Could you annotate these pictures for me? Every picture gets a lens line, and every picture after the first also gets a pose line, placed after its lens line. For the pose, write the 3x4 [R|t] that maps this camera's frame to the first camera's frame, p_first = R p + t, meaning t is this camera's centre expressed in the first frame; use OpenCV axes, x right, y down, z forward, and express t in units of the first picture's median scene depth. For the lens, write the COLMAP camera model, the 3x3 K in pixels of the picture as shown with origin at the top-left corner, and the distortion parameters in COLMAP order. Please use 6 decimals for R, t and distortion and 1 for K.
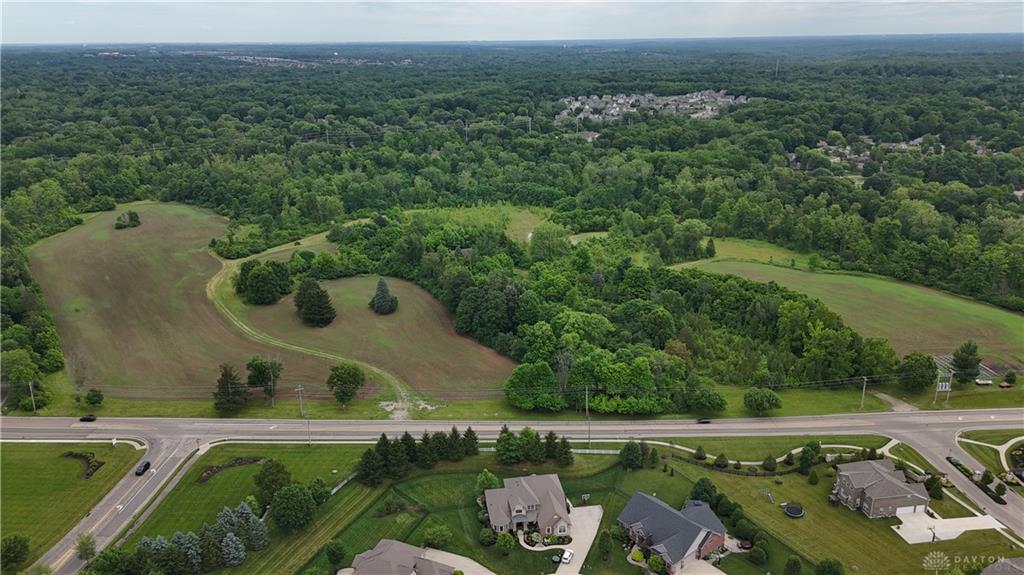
lens RADIAL K [[751.2, 0, 512.9], [0, 751.2, 294.5], [0, 0, 1]] dist [0.072806, -0.070198]
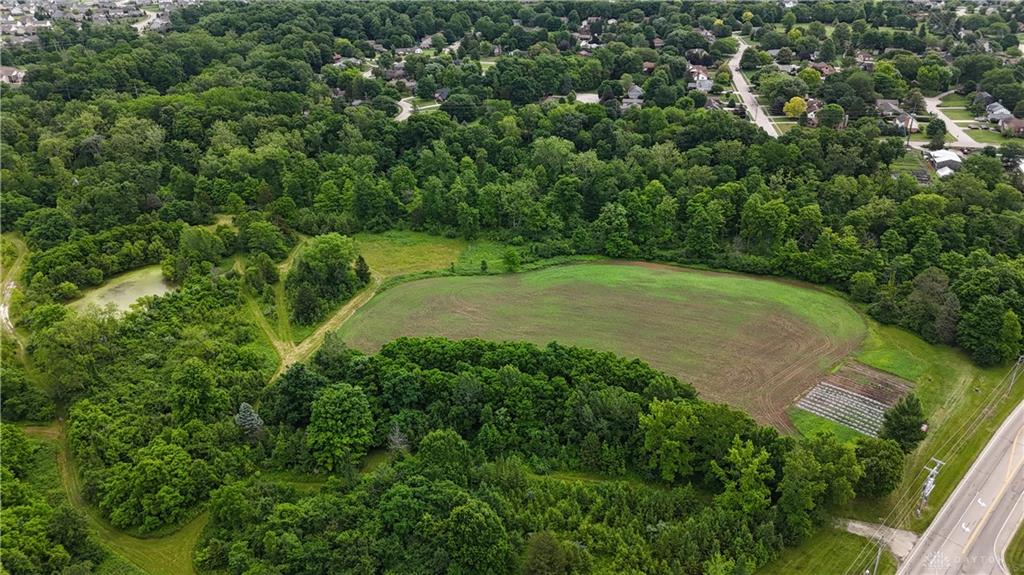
lens RADIAL K [[751.2, 0, 517.9], [0, 751.2, 292.2], [0, 0, 1]] dist [0.072806, -0.070198]
pose [[0.752316, -0.292163, 0.590475, -0.017714], [0.214495, 0.956076, 0.199774, -0.118022], [-0.622906, -0.023639, 0.781940, 0.345948]]
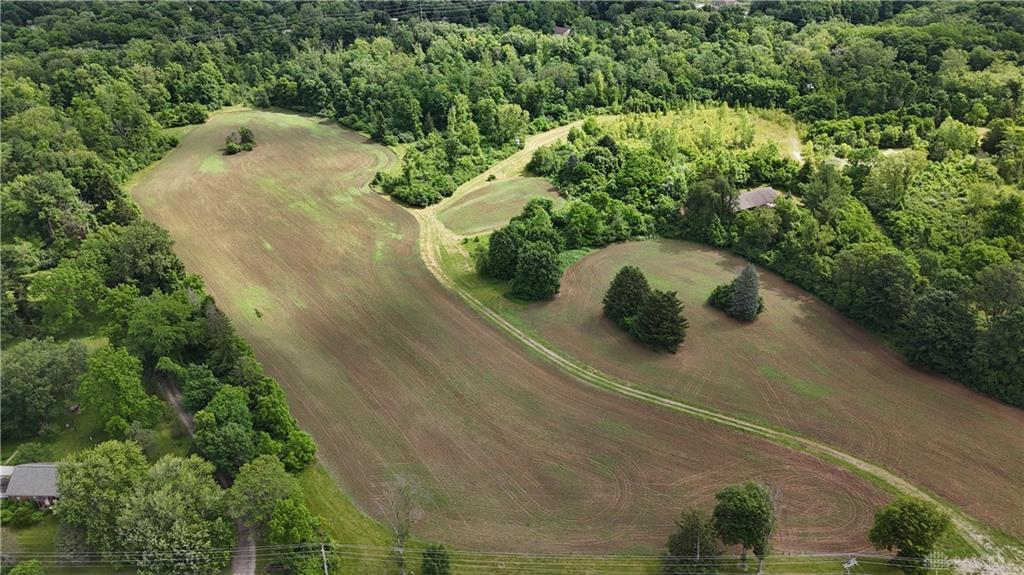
lens RADIAL K [[751.2, 0, 510.4], [0, 751.2, 291.0], [0, 0, 1]] dist [0.072806, -0.070198]
pose [[0.999924, -0.012058, -0.002547, -0.242821], [0.012310, 0.987125, 0.159476, -0.067934], [0.000591, -0.159495, 0.987198, 0.249258]]
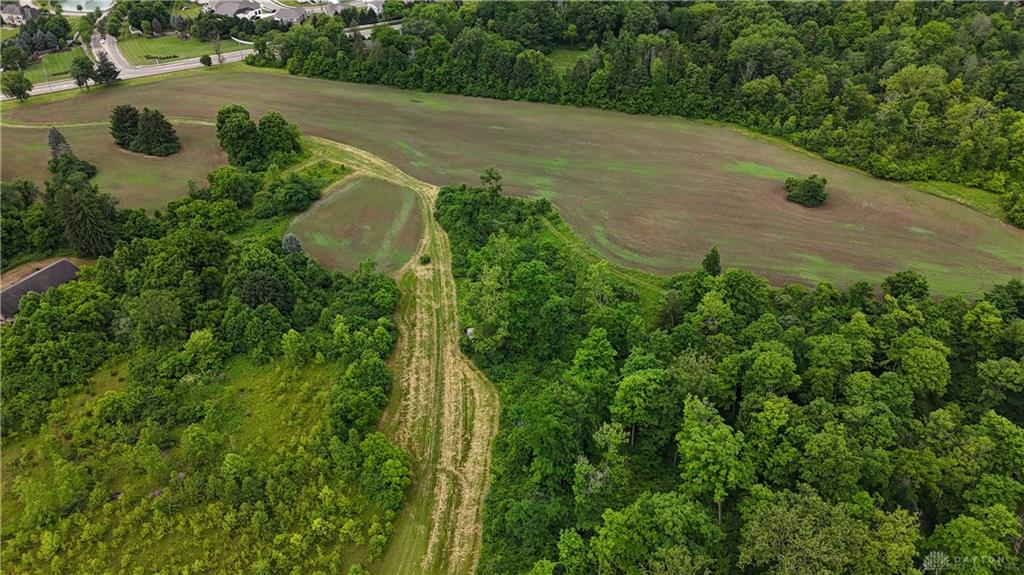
lens RADIAL K [[751.2, 0, 511.6], [0, 751.2, 286.1], [0, 0, 1]] dist [0.072806, -0.070198]
pose [[-0.809856, 0.332483, -0.483310, -0.080013], [-0.171305, 0.653932, 0.736904, -0.390433], [0.561060, 0.679579, -0.472634, 1.165290]]
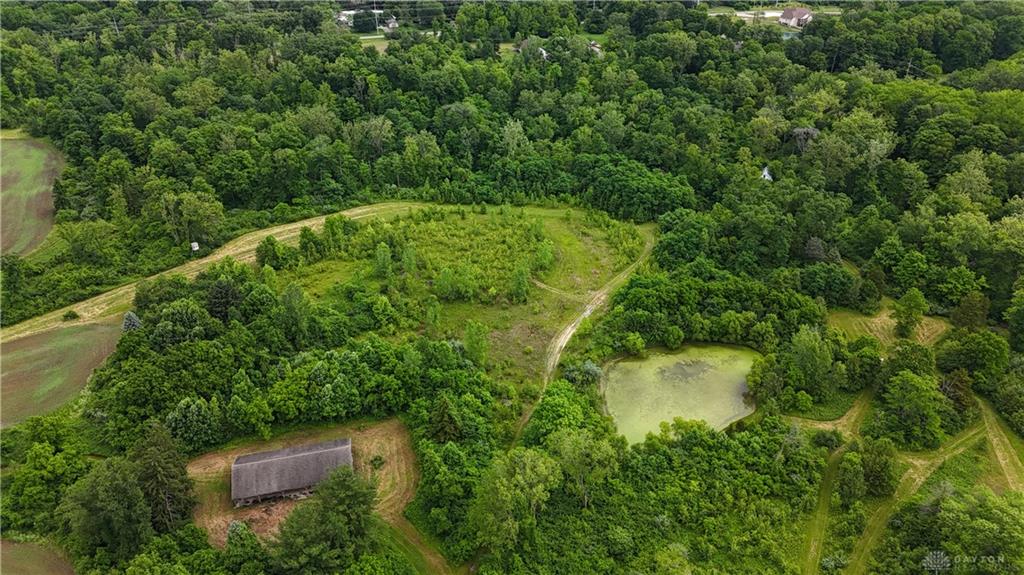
lens RADIAL K [[751.2, 0, 516.1], [0, 751.2, 287.9], [0, 0, 1]] dist [0.072806, -0.070198]
pose [[0.967506, 0.127027, -0.218622, 0.083818], [-0.080542, 0.974434, 0.209744, -0.190327], [0.239676, -0.185320, 0.953002, 0.555025]]
